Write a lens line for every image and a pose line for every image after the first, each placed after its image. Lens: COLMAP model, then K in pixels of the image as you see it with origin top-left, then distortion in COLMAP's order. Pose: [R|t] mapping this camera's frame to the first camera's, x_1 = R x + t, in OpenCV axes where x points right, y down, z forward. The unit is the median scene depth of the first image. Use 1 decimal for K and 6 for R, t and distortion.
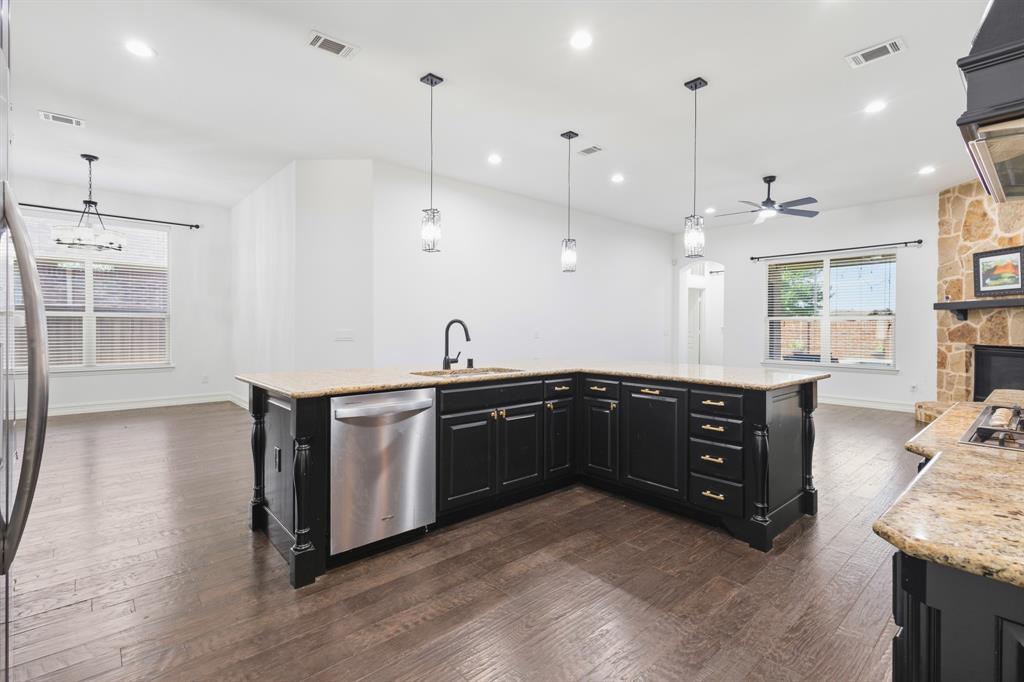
lens RADIAL K [[476.4, 0, 517.3], [0, 476.4, 330.4], [0, 0, 1]] dist [0.017028, -0.003935]
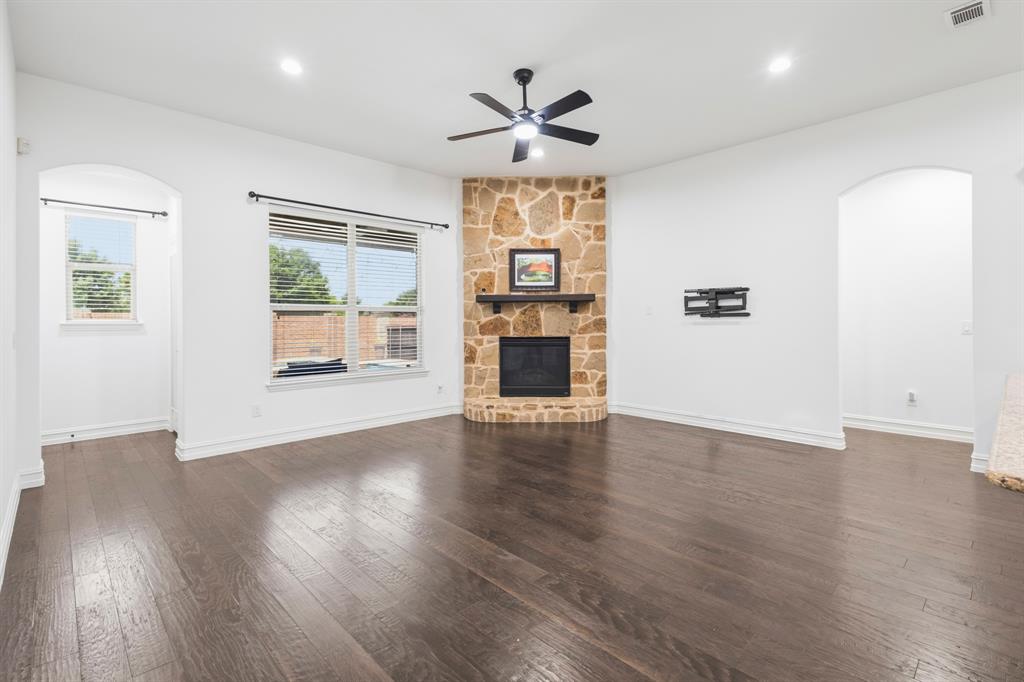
lens RADIAL K [[476.4, 0, 512.2], [0, 476.4, 322.9], [0, 0, 1]] dist [0.017028, -0.003935]
pose [[-0.019768, -0.007482, 0.999777, -0.074561], [0.015081, 0.999856, 0.007781, -0.008412], [-0.999691, 0.015231, -0.019652, 0.999690]]
